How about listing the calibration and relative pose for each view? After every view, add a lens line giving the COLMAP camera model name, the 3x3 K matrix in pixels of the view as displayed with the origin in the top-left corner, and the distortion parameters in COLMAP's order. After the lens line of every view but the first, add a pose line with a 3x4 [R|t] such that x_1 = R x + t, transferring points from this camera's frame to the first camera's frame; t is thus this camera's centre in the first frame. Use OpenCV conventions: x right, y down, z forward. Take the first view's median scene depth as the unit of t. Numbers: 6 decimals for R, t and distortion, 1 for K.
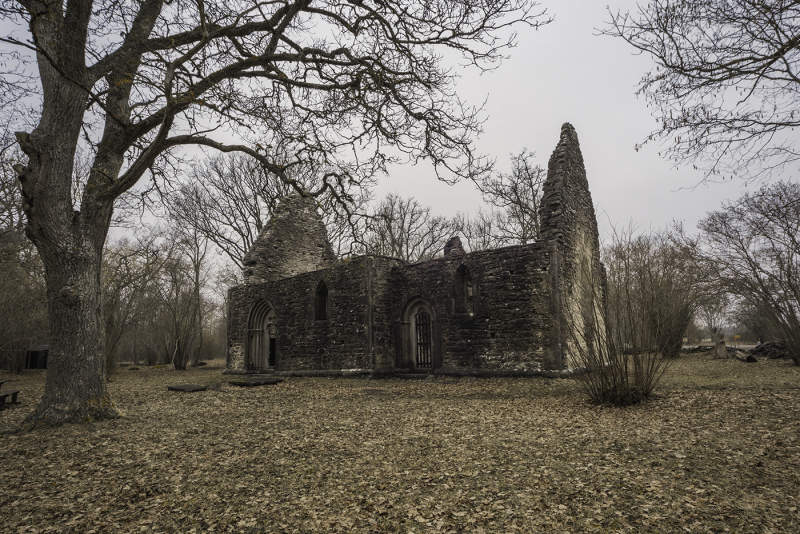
lens RADIAL K [[425.0, 0, 403.2], [0, 425.0, 274.5], [0, 0, 1]] dist [-0.003157, 0.001153]
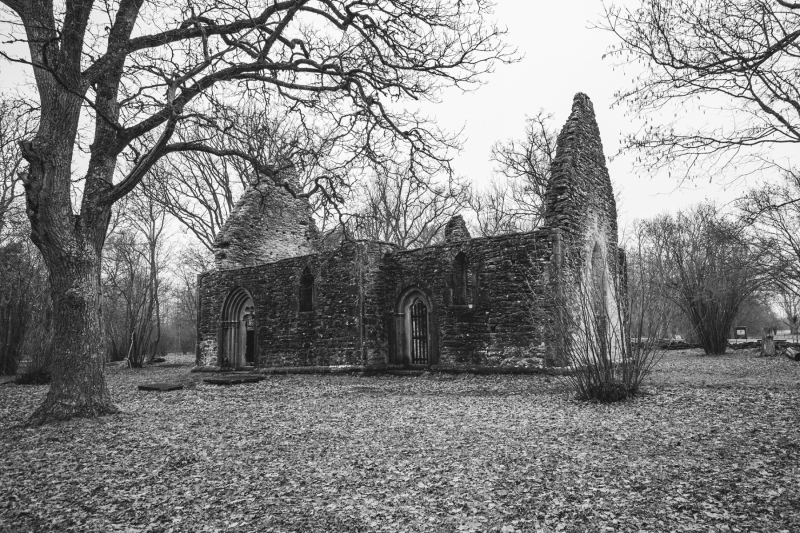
lens RADIAL K [[535.1, 0, 403.3], [0, 535.1, 265.1], [0, 0, 1]] dist [0.051572, -0.001024]
pose [[0.999999, 0.000497, 0.001557, 0.013944], [-0.000549, 0.999441, 0.033434, -0.038354], [-0.001540, -0.033435, 0.999440, -0.178293]]
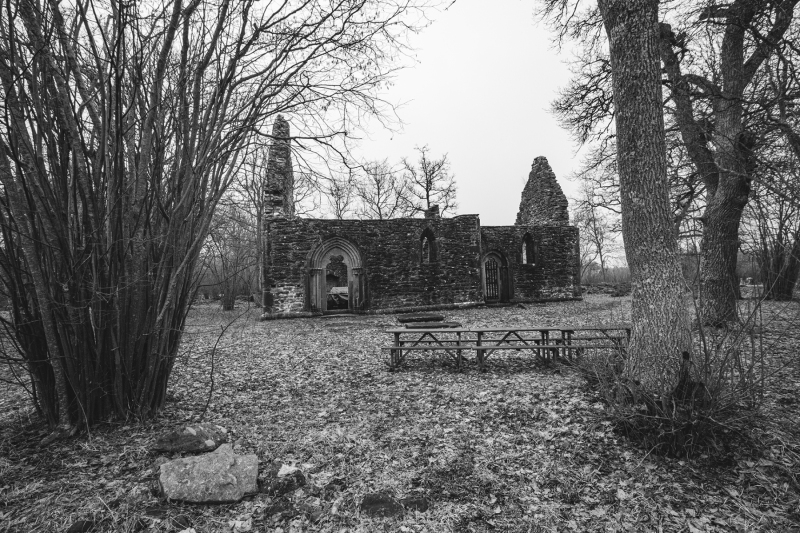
lens RADIAL K [[345.9, 0, 399.8], [0, 345.9, 265.0], [0, 0, 1]] dist [0.000465, 0.000009]
pose [[0.636024, 0.052303, 0.769895, -1.286589], [-0.113179, 0.993234, 0.026024, 0.131348], [-0.763324, -0.103688, 0.637640, 0.614840]]
